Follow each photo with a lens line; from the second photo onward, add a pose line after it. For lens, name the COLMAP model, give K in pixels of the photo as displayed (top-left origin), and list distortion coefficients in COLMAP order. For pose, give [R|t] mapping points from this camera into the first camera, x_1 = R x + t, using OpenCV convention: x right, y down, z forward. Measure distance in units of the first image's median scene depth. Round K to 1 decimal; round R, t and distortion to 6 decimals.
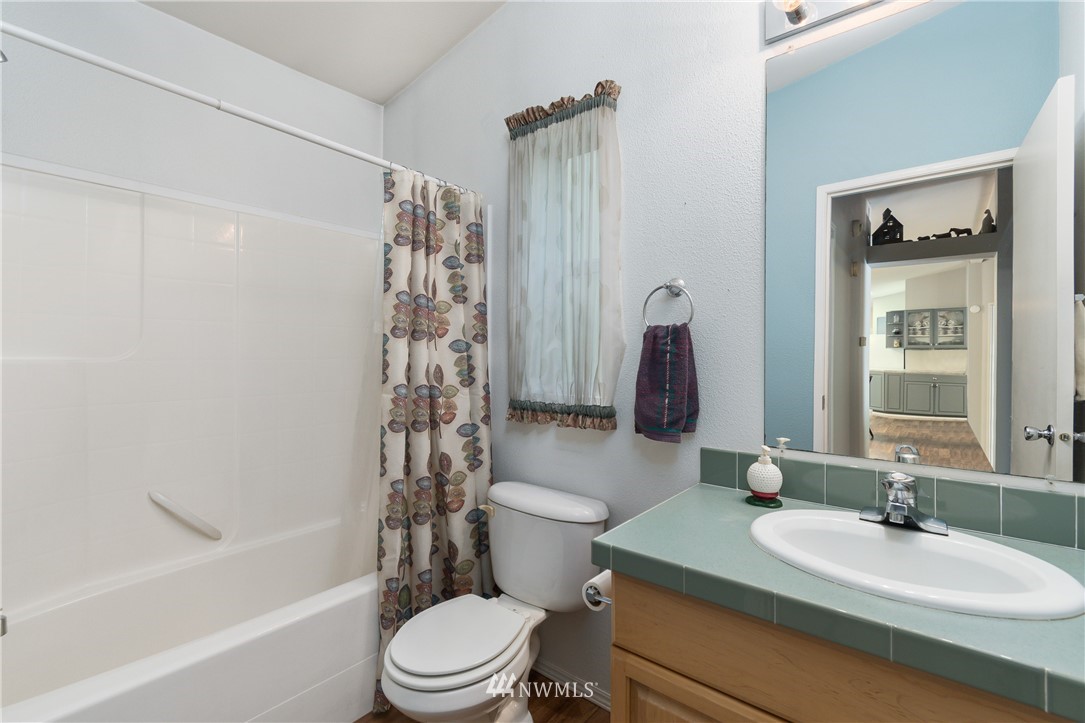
lens RADIAL K [[479.1, 0, 541.1], [0, 479.1, 358.9], [0, 0, 1]] dist [0.000534, -0.001001]
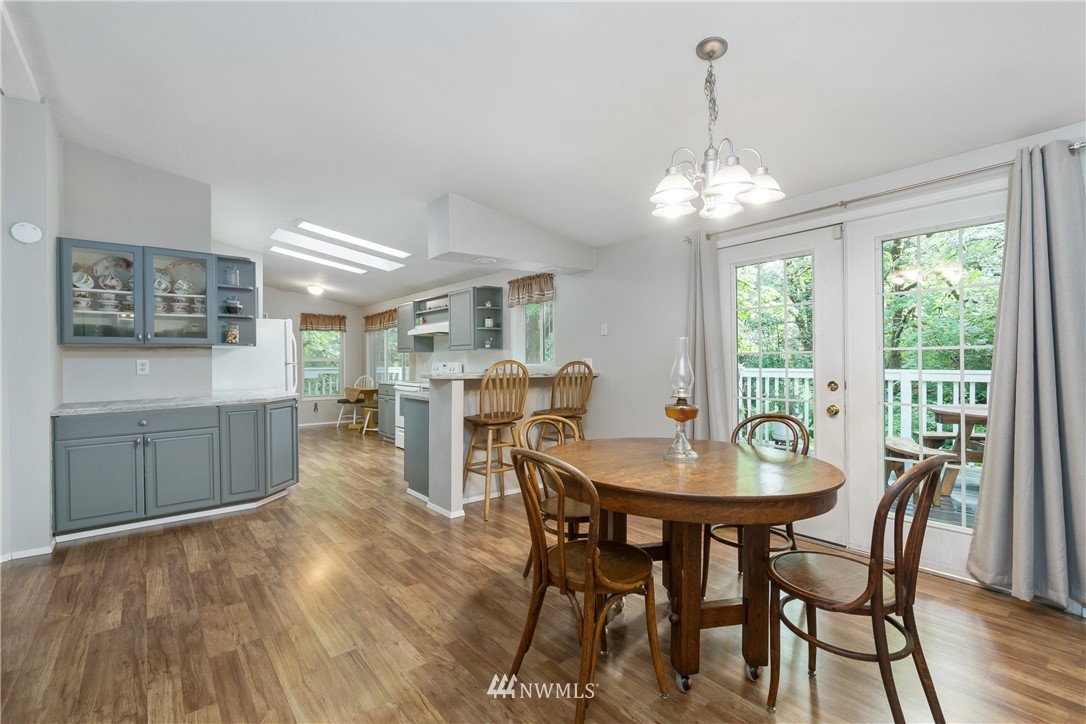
lens RADIAL K [[479.6, 0, 541.7], [0, 479.6, 364.8], [0, 0, 1]] dist [0.000534, -0.001001]
pose [[0.197623, -0.010428, 0.980223, 0.475186], [0.010217, 0.999911, 0.008577, -0.002295], [-0.980225, 0.008320, 0.197712, 0.573392]]
